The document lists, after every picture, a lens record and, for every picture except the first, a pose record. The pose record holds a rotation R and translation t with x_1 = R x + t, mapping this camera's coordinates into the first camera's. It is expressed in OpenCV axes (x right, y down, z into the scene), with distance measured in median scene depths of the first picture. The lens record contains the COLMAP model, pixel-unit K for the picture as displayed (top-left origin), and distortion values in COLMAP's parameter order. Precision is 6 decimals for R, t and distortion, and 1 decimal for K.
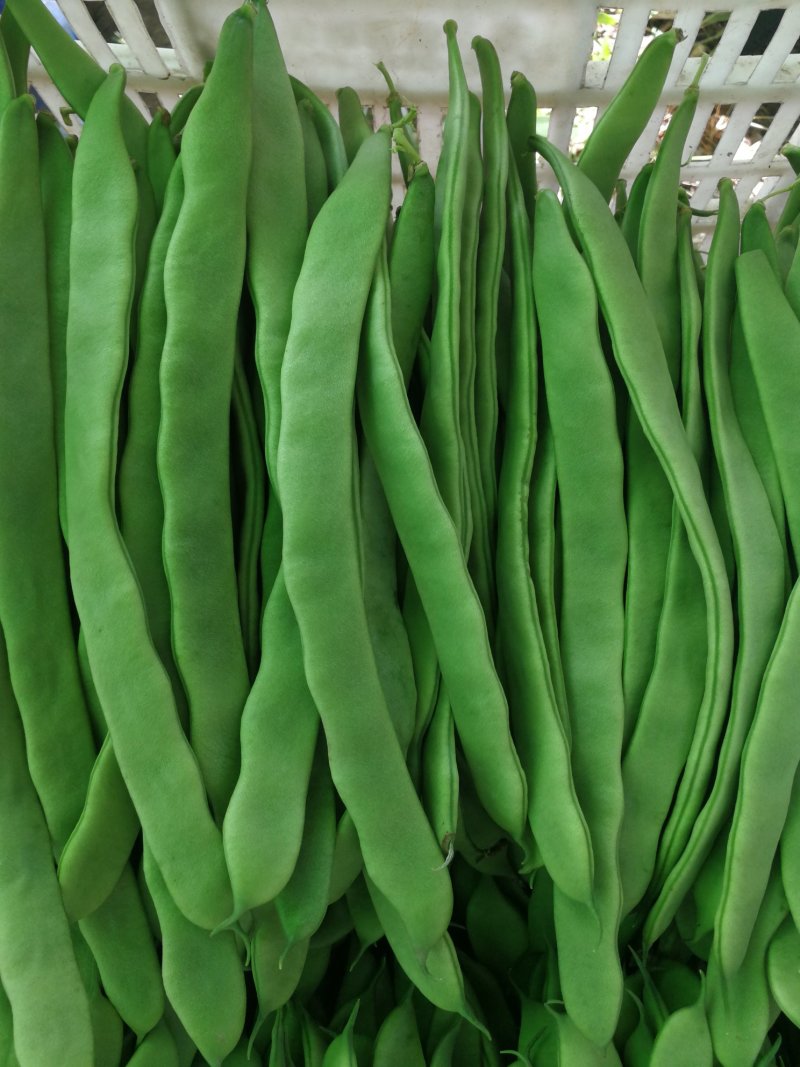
lens RADIAL K [[844.9, 0, 398.8], [0, 844.9, 539.8], [0, 0, 1]] dist [0.033408, -0.073726]
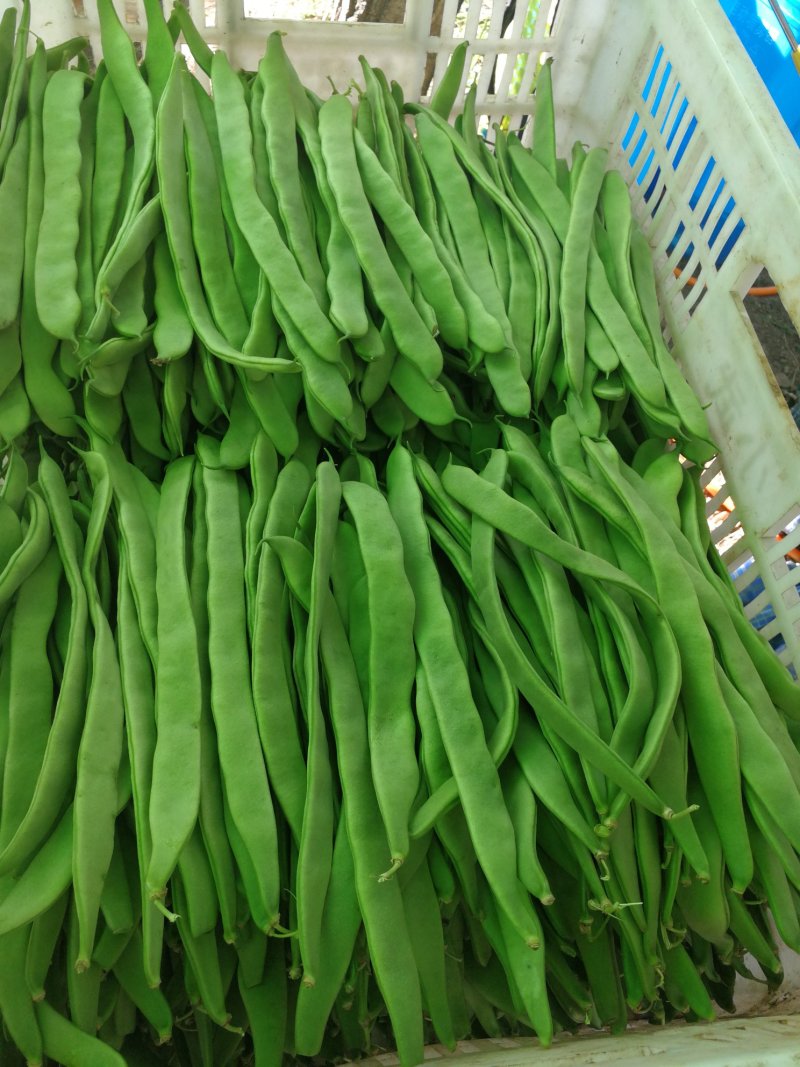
lens RADIAL K [[844.9, 0, 398.8], [0, 844.9, 539.8], [0, 0, 1]] dist [0.033408, -0.073726]
pose [[0.965113, -0.086699, 0.247064, -0.542791], [0.163828, 0.936017, -0.311501, 1.367431], [-0.204250, 0.341109, 0.917566, -0.646236]]
